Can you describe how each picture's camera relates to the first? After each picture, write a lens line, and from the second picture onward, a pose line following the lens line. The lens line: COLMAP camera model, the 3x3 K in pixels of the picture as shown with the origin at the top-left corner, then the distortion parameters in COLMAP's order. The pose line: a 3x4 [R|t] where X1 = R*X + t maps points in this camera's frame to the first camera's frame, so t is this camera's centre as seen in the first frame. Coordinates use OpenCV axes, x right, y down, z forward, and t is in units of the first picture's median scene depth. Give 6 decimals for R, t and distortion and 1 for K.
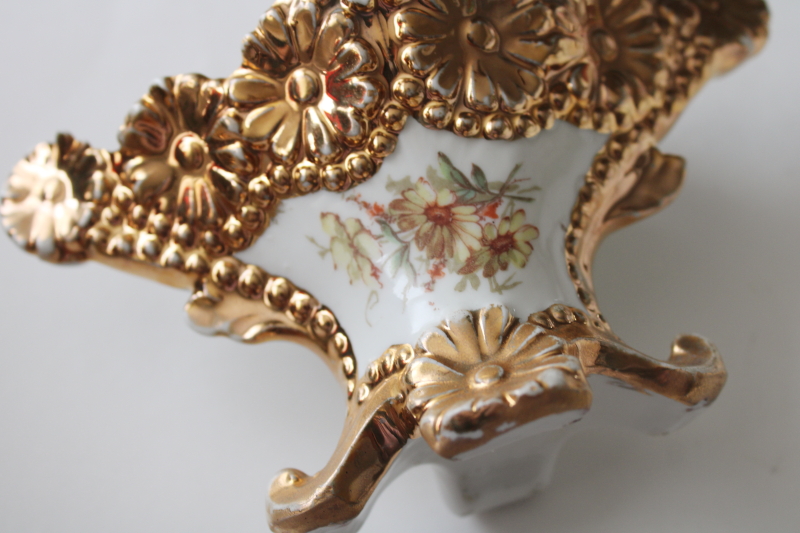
lens RADIAL K [[1206.0, 0, 400.0], [0, 1206.0, 266.5], [0, 0, 1]] dist [-0.048480, -0.022128]
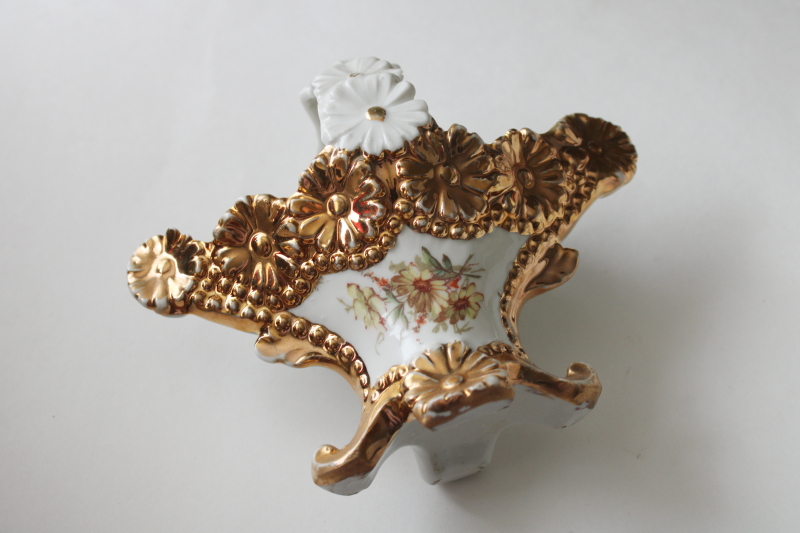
lens RADIAL K [[1206.0, 0, 400.0], [0, 1206.0, 266.5], [0, 0, 1]] dist [-0.048480, -0.022128]
pose [[0.998887, 0.011005, 0.045856, -0.070533], [-0.008070, 0.997936, -0.063703, 0.034102], [-0.046462, 0.063262, 0.996915, -0.598859]]
